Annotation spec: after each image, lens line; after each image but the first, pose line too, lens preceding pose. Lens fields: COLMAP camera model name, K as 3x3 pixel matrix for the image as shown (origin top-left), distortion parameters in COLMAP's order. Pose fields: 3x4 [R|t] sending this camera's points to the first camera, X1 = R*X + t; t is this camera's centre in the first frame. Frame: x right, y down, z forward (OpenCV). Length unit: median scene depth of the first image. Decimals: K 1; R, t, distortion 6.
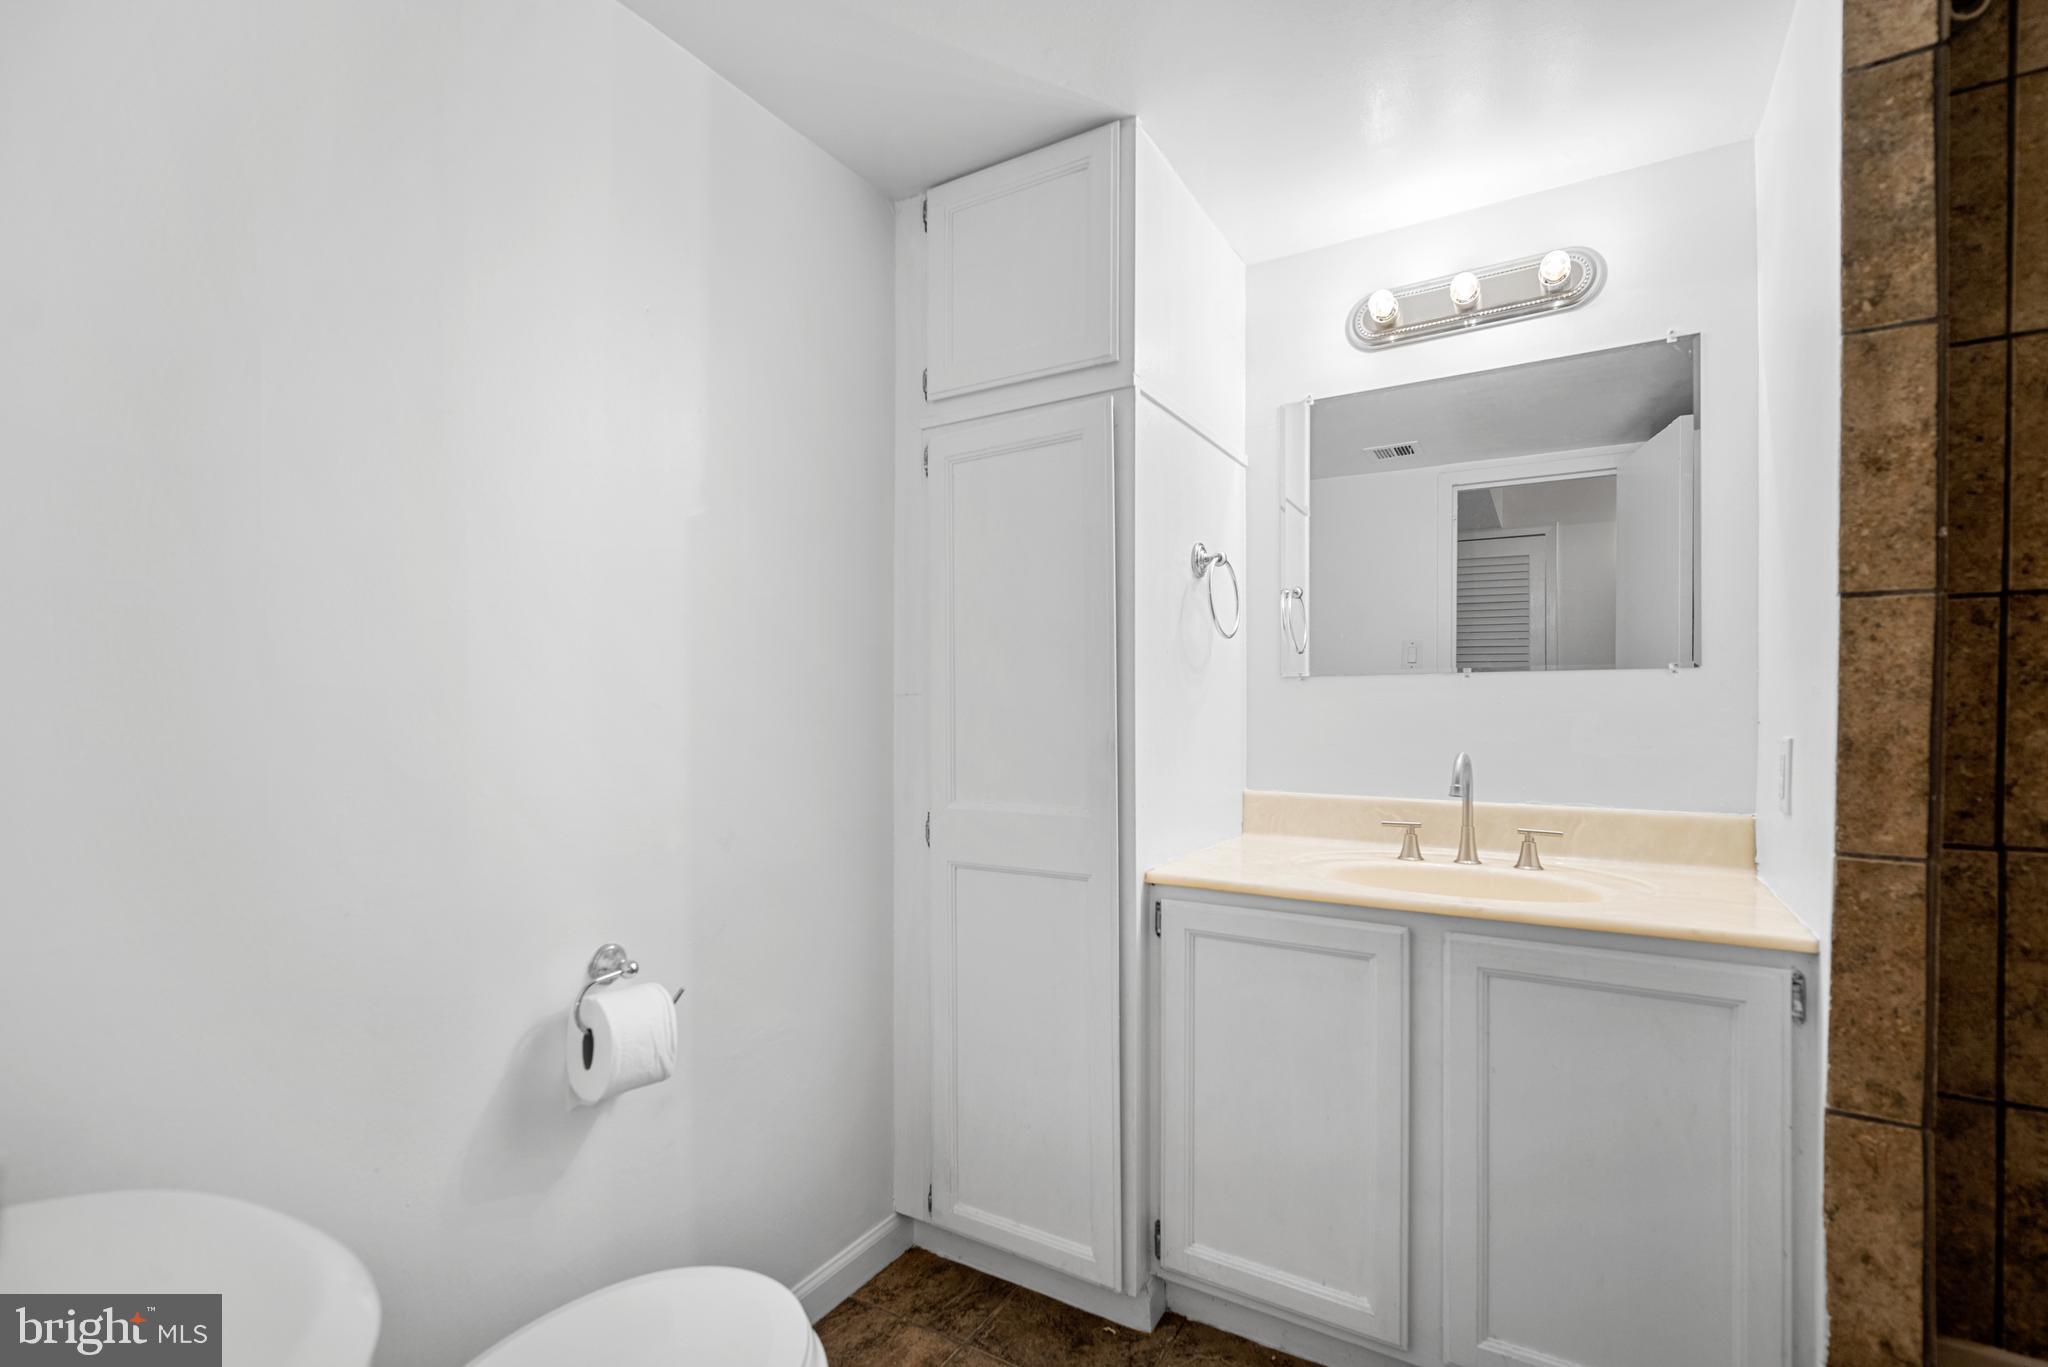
lens RADIAL K [[896.4, 0, 1024.8], [0, 896.4, 692.7], [0, 0, 1]] dist [-0.000697, 0.000549]
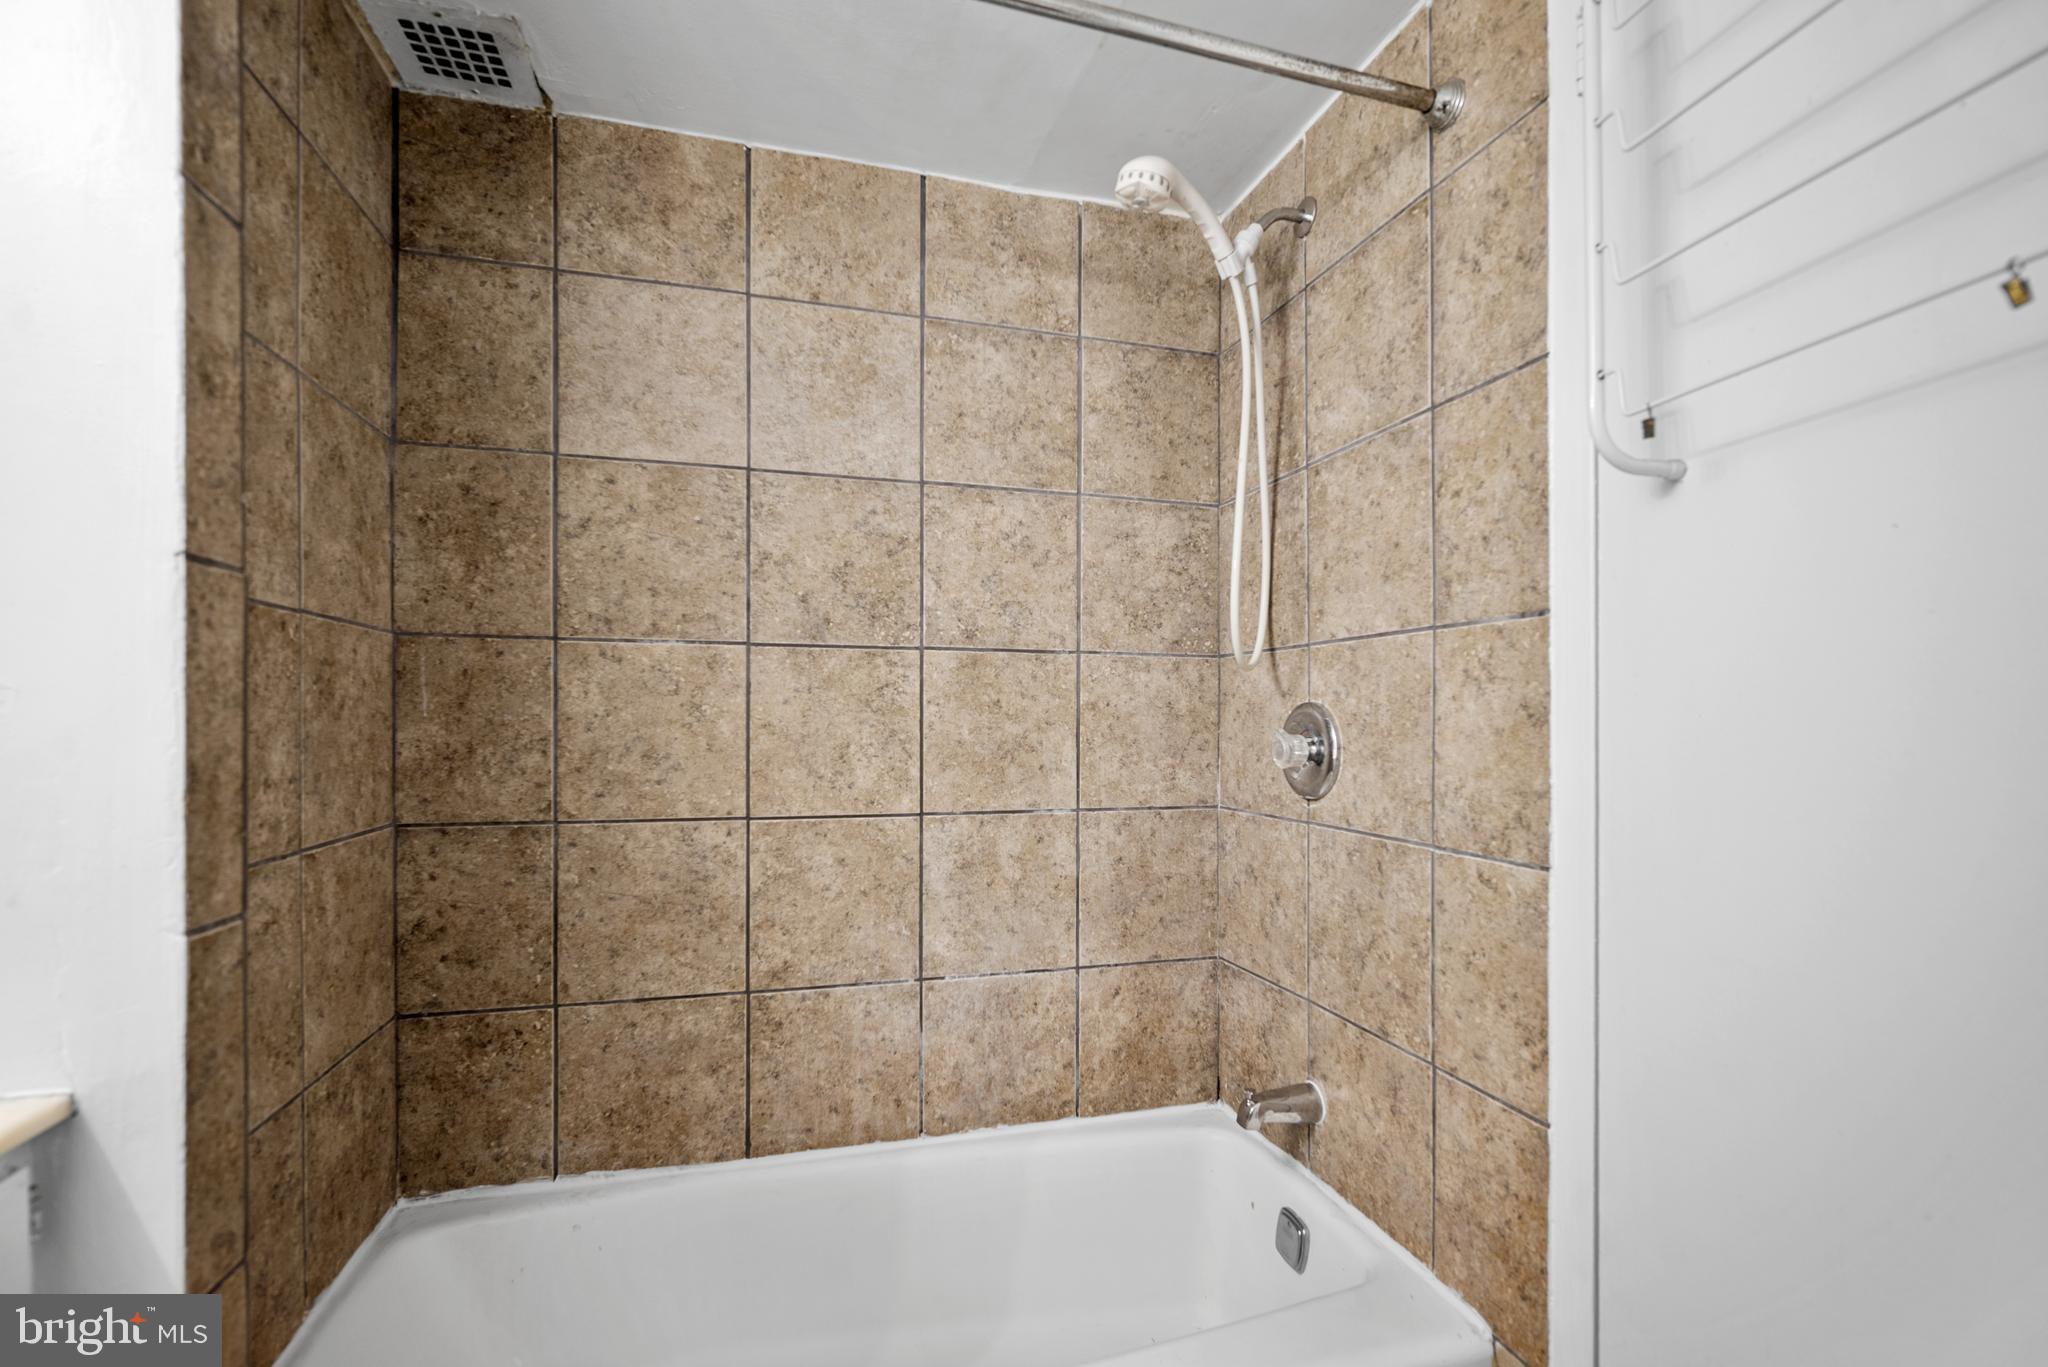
lens RADIAL K [[896.4, 0, 1026.8], [0, 896.4, 701.8], [0, 0, 1]] dist [-0.000697, 0.000549]
pose [[-0.732398, -0.001236, 0.680875, -0.026228], [-0.004842, 0.999983, -0.003393, 0.001581], [-0.680859, -0.005782, -0.732392, 1.068279]]
